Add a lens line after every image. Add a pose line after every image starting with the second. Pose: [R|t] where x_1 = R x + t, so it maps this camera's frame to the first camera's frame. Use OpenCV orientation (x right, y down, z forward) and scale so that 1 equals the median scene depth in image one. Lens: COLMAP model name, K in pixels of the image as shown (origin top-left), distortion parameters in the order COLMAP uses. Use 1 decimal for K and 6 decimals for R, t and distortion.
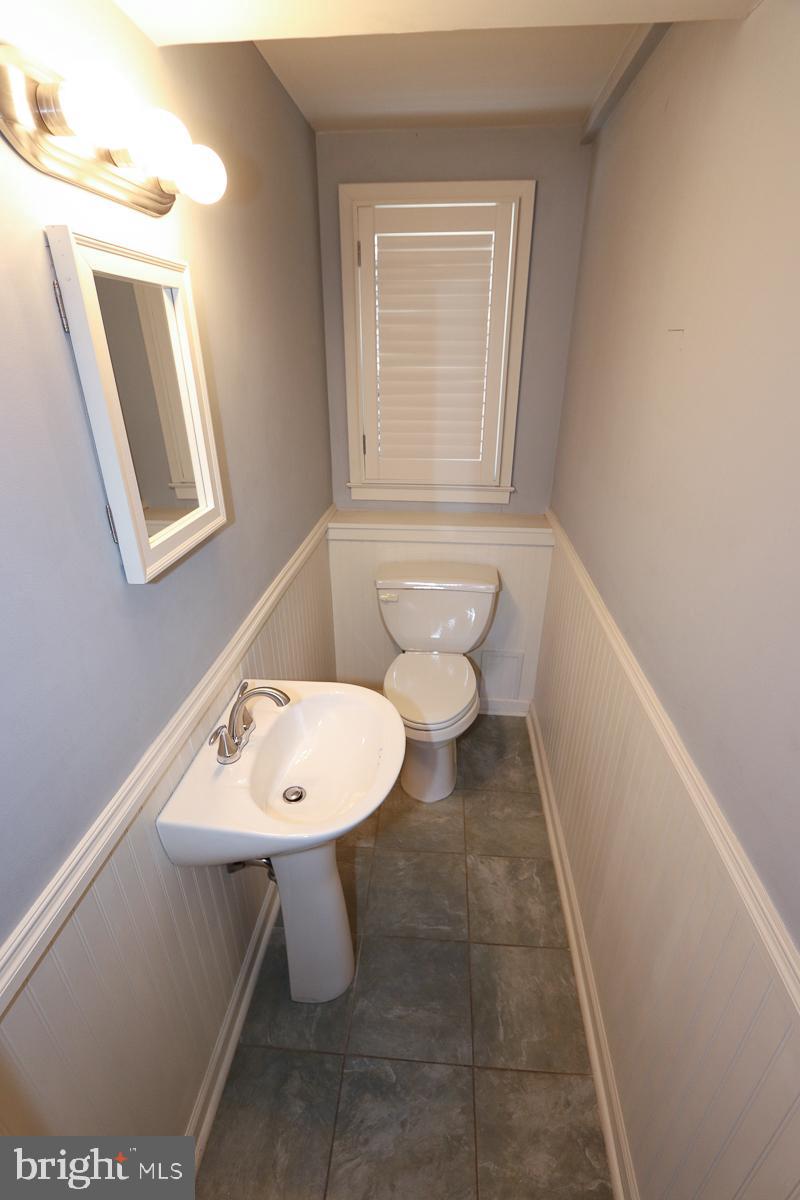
lens RADIAL K [[551.0, 0, 402.6], [0, 551.0, 598.9], [0, 0, 1]] dist [-0.018137, 0.002714]
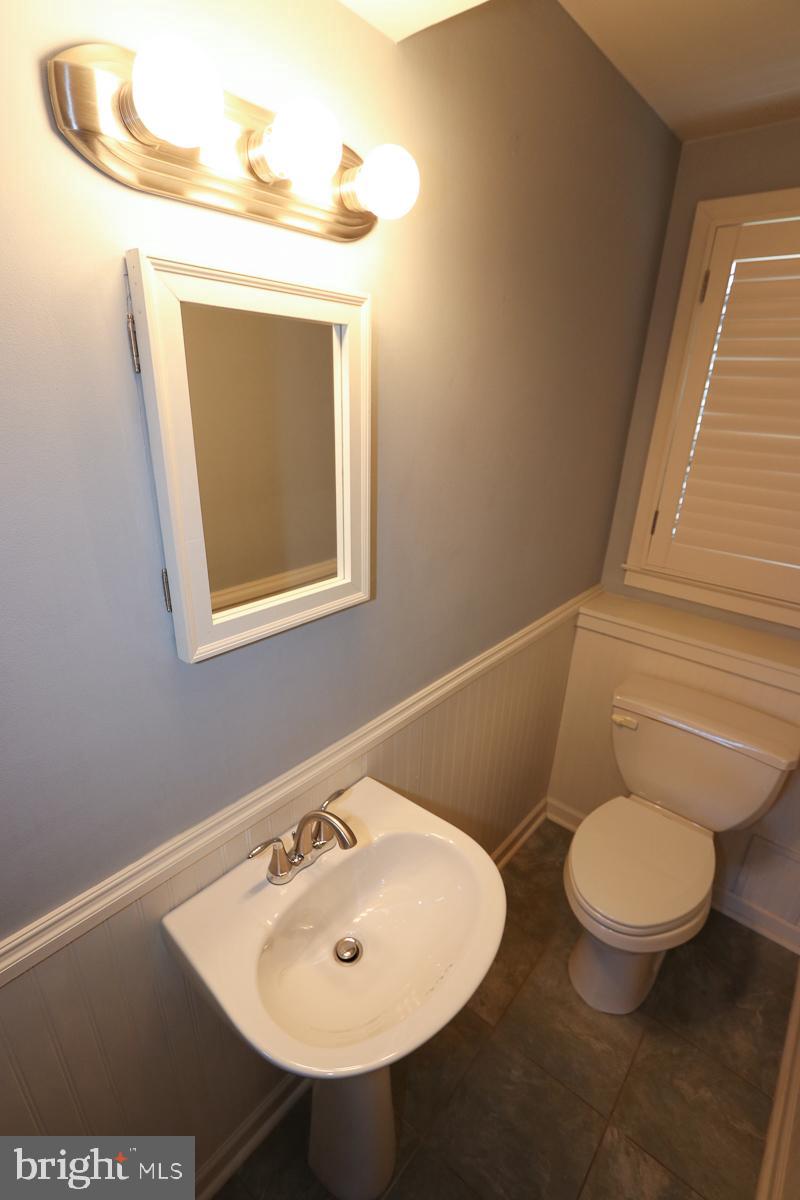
lens RADIAL K [[551.0, 0, 399.4], [0, 551.0, 607.6], [0, 0, 1]] dist [-0.018137, 0.002714]
pose [[0.812202, 0.247140, -0.528441, 0.094558], [-0.276839, 0.960623, 0.023766, -0.094660], [0.513506, 0.126990, 0.848638, 0.186060]]
